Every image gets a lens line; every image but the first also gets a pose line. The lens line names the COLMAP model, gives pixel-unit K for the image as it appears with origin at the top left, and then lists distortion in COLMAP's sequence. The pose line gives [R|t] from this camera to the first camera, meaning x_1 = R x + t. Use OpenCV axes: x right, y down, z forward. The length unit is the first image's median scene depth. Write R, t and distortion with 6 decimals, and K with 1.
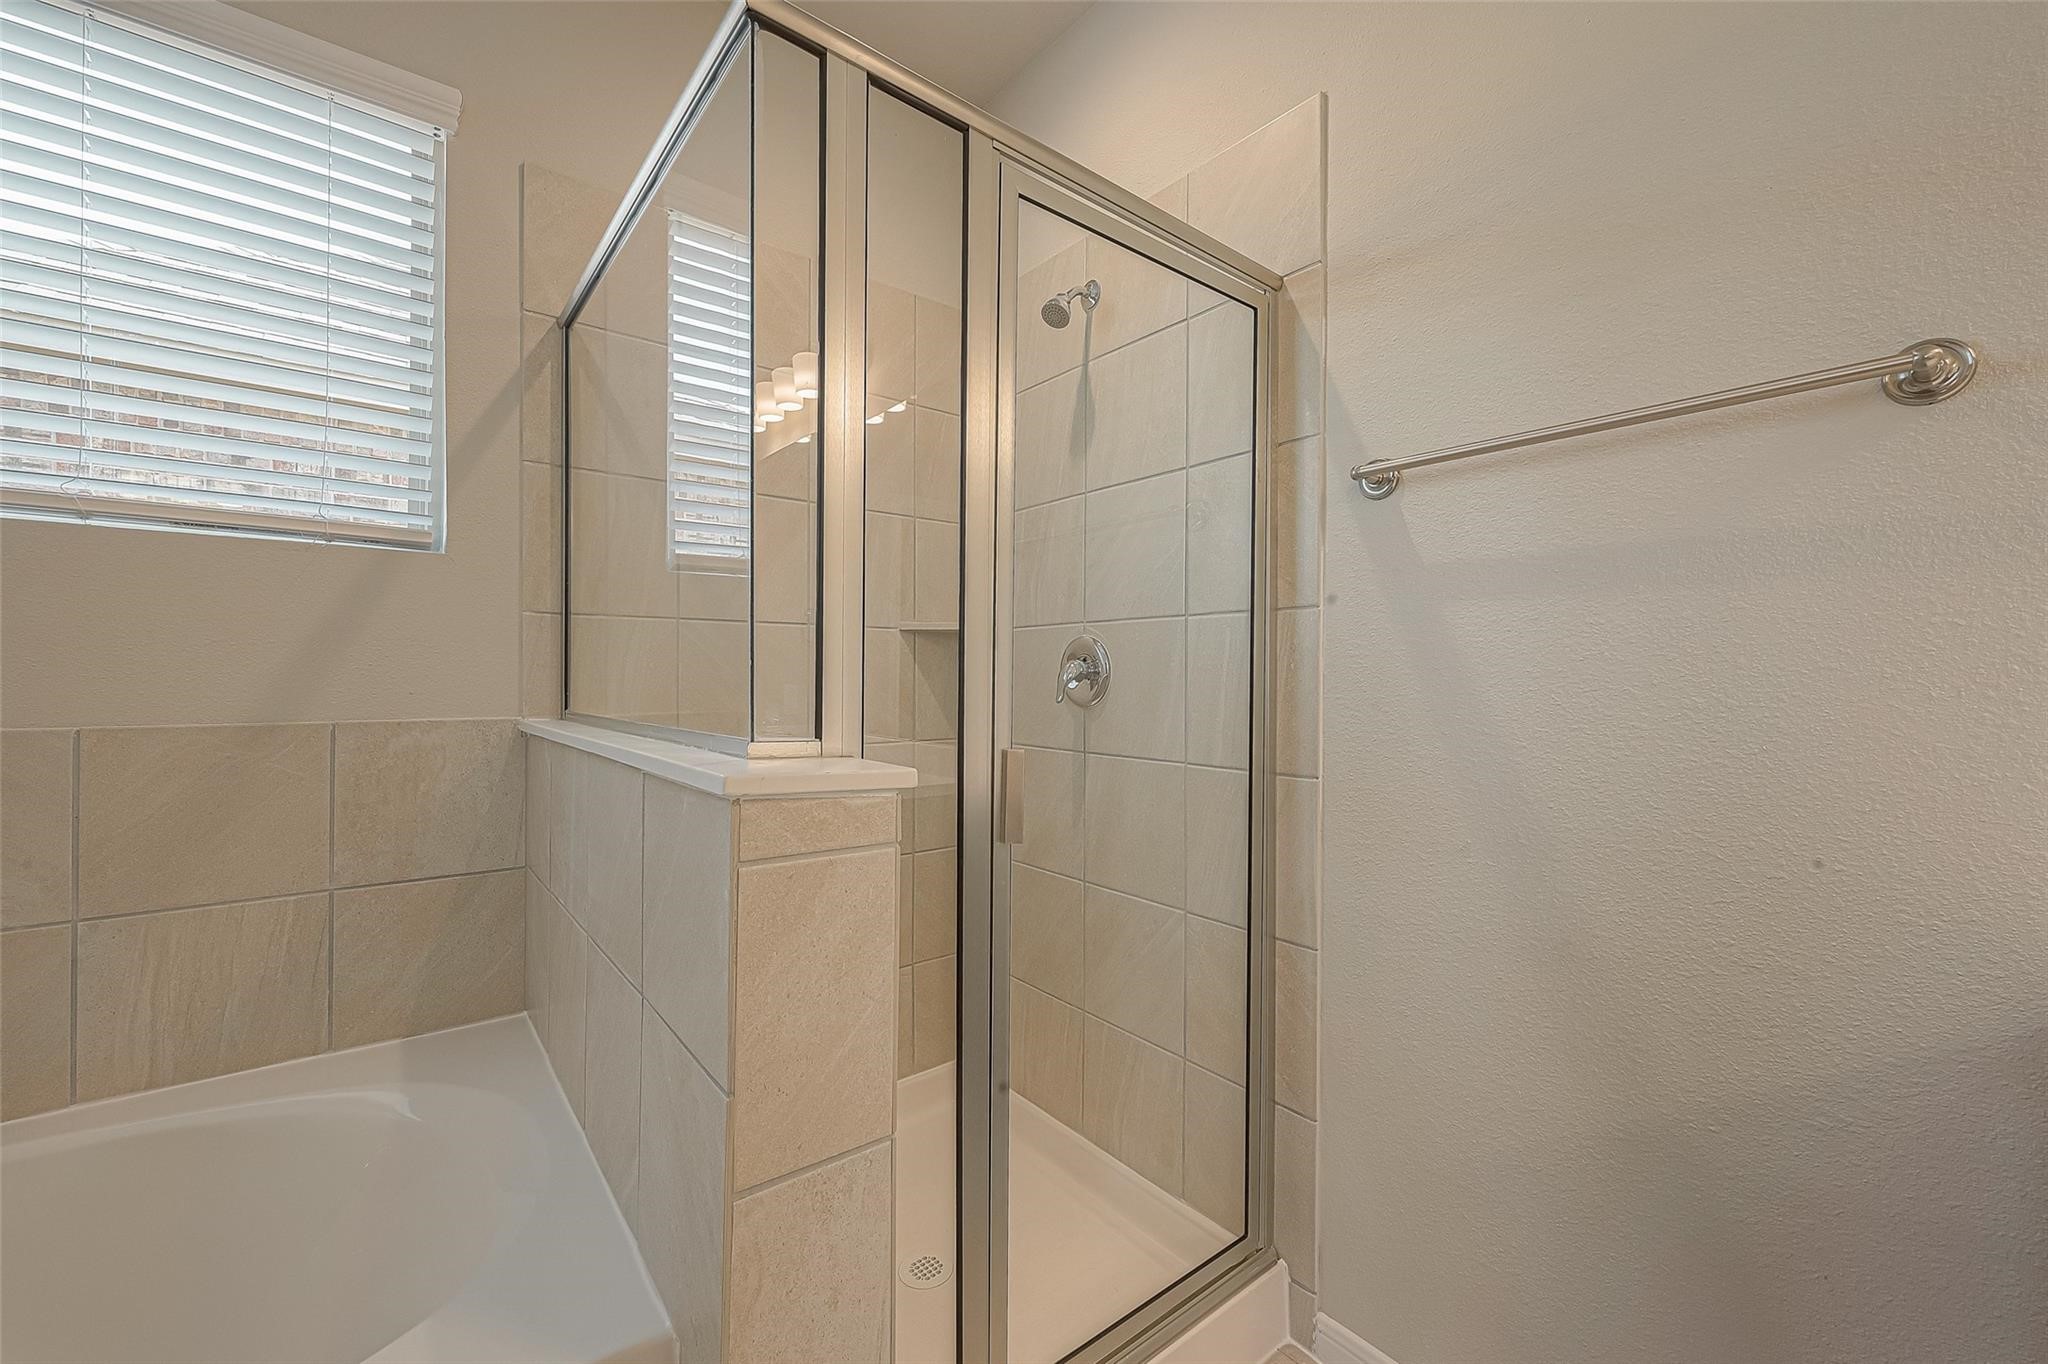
lens RADIAL K [[806.1, 0, 1017.1], [0, 806.1, 678.6], [0, 0, 1]] dist [-0.000534, -0.000746]
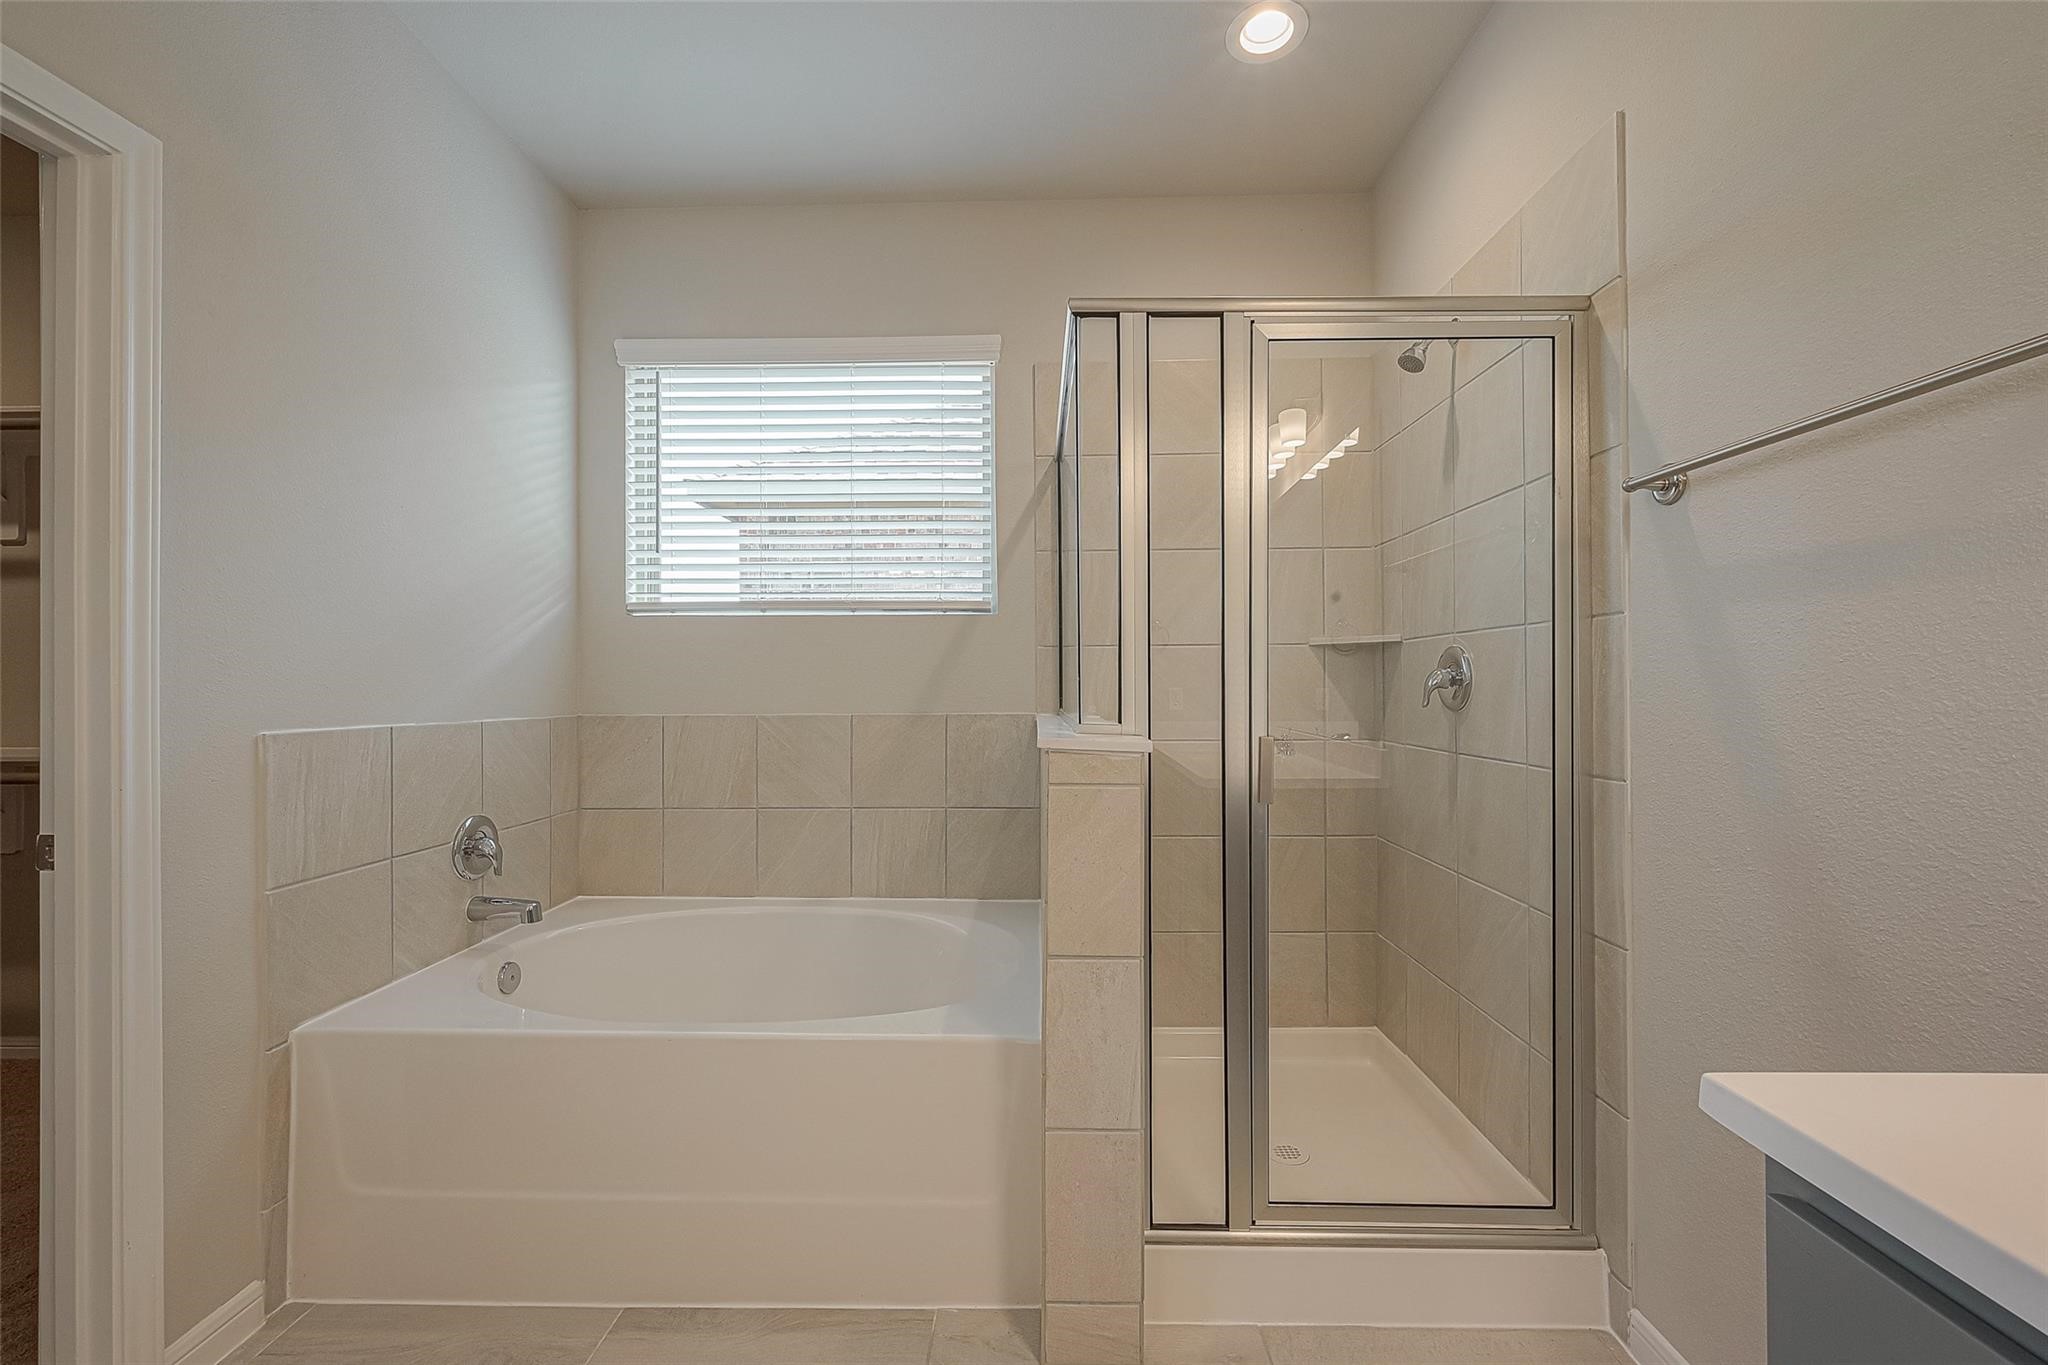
lens RADIAL K [[812.7, 0, 1024.0], [0, 812.7, 682.5], [0, 0, 1]] dist [0.000440, -0.000103]
pose [[0.766321, -0.011838, -0.642349, 0.439948], [0.008470, 0.999929, -0.008324, 0.001031], [0.642402, 0.000938, 0.766367, -0.269568]]
